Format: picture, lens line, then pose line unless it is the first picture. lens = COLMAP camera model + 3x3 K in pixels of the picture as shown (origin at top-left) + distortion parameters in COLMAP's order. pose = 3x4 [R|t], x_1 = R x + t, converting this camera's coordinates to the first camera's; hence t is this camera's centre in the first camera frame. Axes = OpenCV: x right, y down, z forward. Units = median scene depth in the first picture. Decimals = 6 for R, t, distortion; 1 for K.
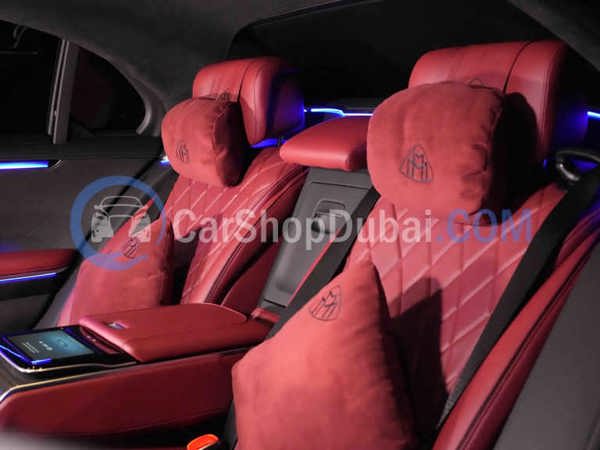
lens RADIAL K [[770.7, 0, 300.0], [0, 770.7, 225.0], [0, 0, 1]] dist [-0.000632, -0.014062]
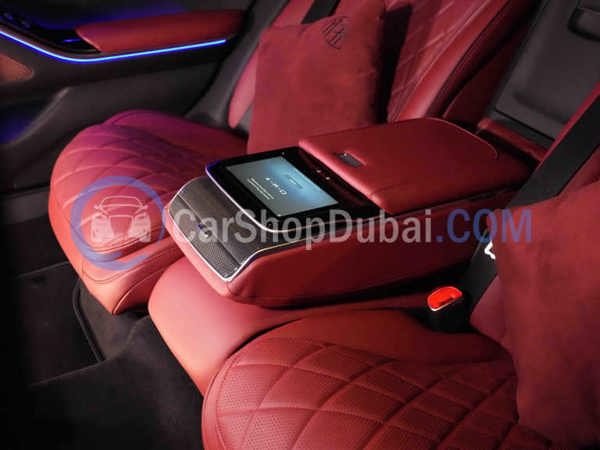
lens RADIAL K [[770.7, 0, 300.0], [0, 770.7, 225.0], [0, 0, 1]] dist [-0.000632, -0.014062]
pose [[0.994420, 0.073400, -0.075776, -0.181817], [-0.038330, 0.920569, 0.388695, -0.103969], [0.098288, -0.383621, 0.918245, 0.157812]]
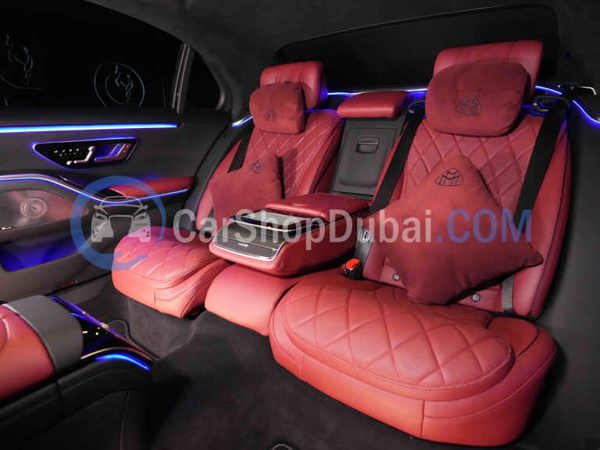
lens RADIAL K [[346.4, 0, 300.0], [0, 346.4, 225.0], [0, 0, 1]] dist [-0.030730, -0.000365]
pose [[0.945233, -0.096917, 0.311674, -0.390363], [0.054336, 0.988298, 0.142527, 0.052060], [-0.321841, -0.117787, 0.939439, 0.212455]]
